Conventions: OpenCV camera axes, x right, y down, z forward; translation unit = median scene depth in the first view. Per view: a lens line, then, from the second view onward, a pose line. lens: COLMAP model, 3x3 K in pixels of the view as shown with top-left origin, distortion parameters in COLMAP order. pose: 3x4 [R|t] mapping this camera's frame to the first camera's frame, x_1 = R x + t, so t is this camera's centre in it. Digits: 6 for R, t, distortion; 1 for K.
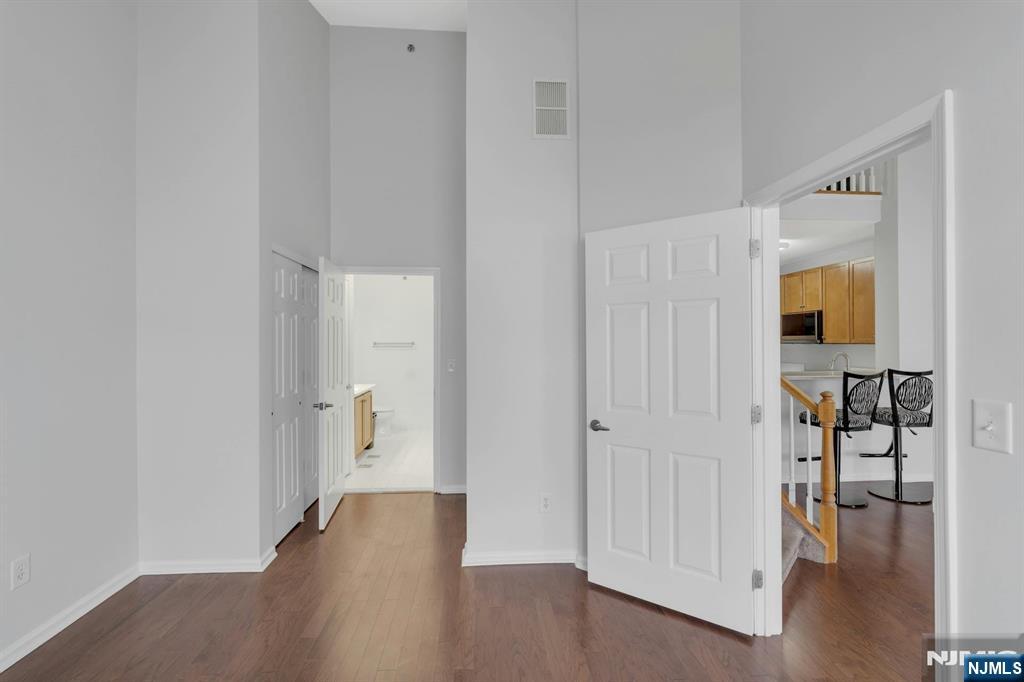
lens RADIAL K [[451.4, 0, 515.2], [0, 451.4, 348.8], [0, 0, 1]] dist [-0.000664, -0.000158]
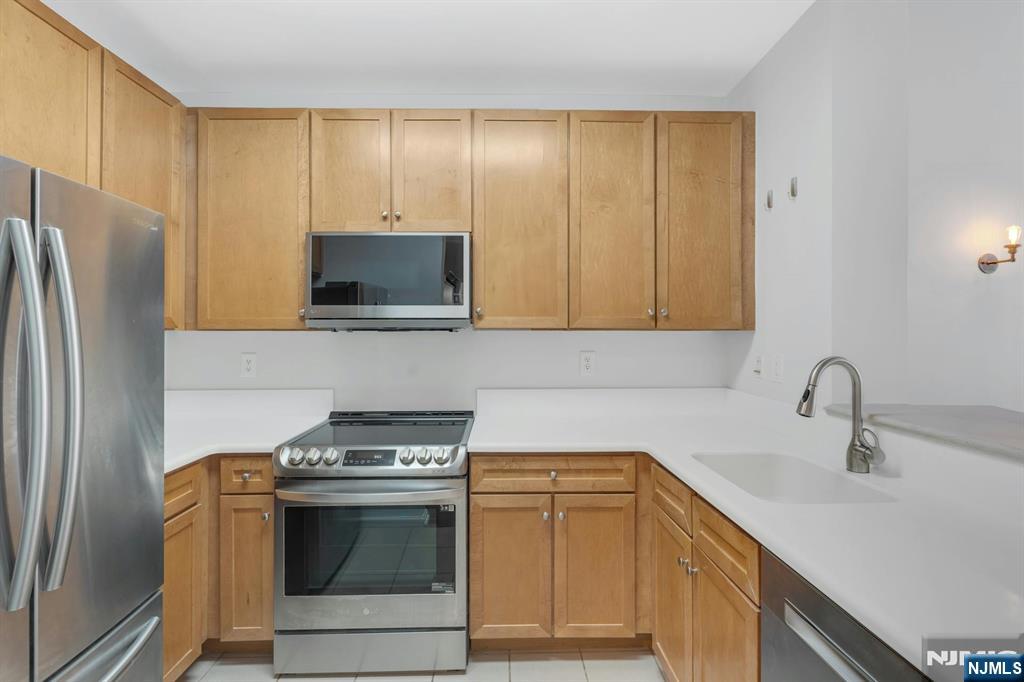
lens RADIAL K [[467.2, 0, 508.2], [0, 467.2, 328.4], [0, 0, 1]] dist [-0.008324, 0.002805]
pose [[0.046050, 0.013330, 0.998850, 0.326220], [0.013254, 0.999815, -0.013954, -0.007161], [-0.998851, 0.013881, 0.045864, 0.970769]]
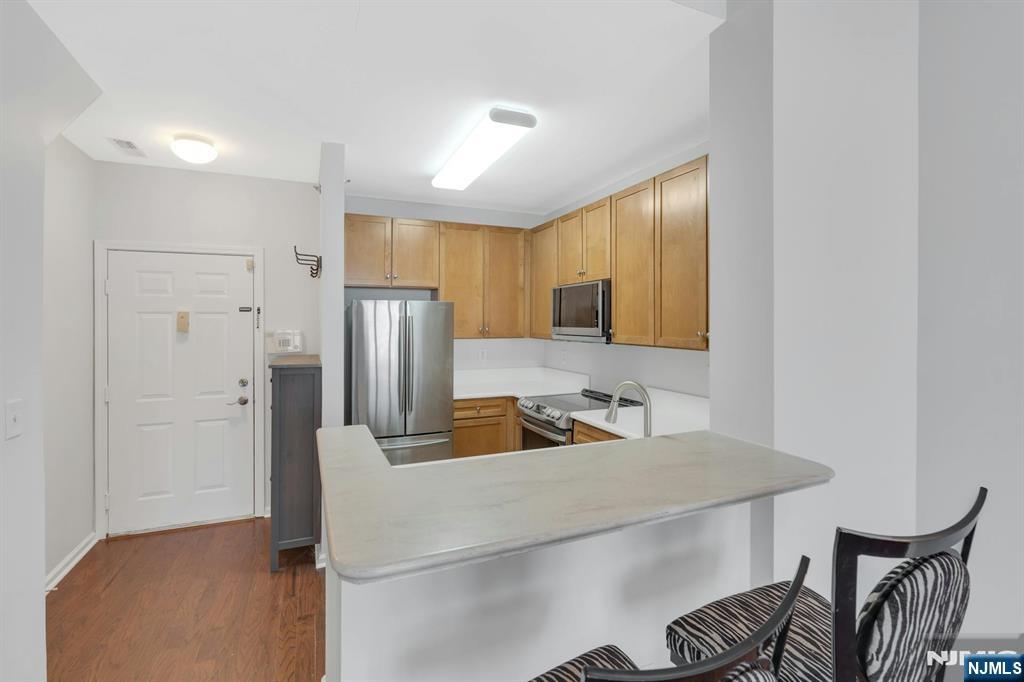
lens RADIAL K [[467.2, 0, 512.4], [0, 467.2, 322.2], [0, 0, 1]] dist [-0.008324, 0.002805]
pose [[0.944437, 0.012414, 0.328459, 0.403680], [-0.007638, 0.999846, -0.015827, -0.026838], [-0.328605, 0.012439, 0.944386, 0.538764]]
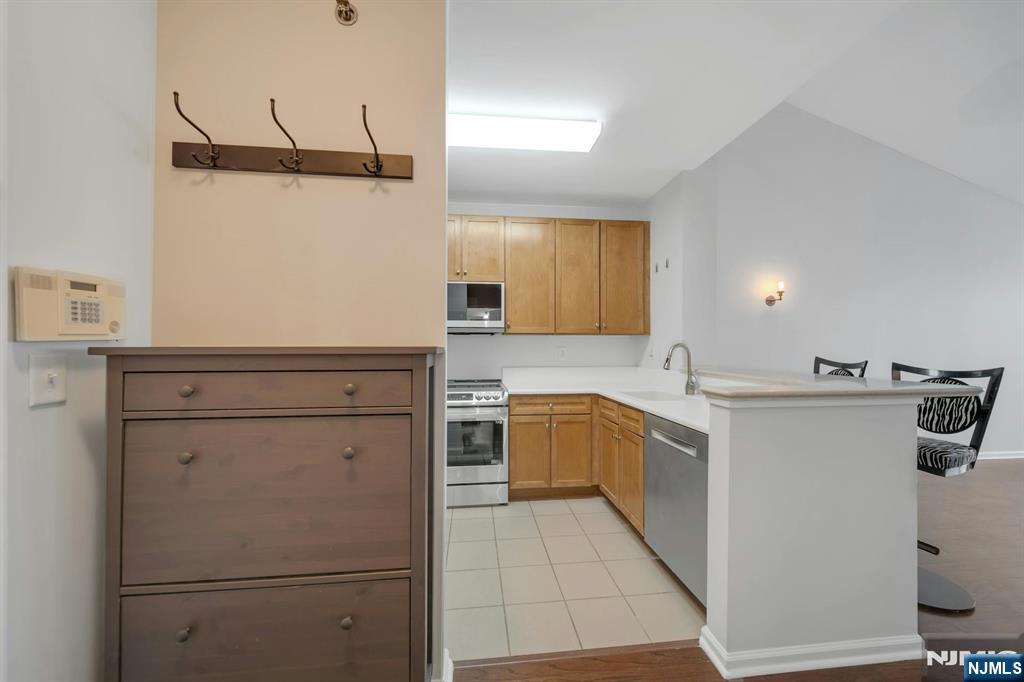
lens RADIAL K [[364.5, 0, 509.7], [0, 364.5, 341.2], [0, 0, 1]] dist [0.003155, 0.000217]
pose [[-0.039392, 0.018216, 0.999058, 0.154687], [0.013047, 0.999758, -0.017714, 0.008949], [-0.999139, 0.012337, -0.039620, 1.029324]]
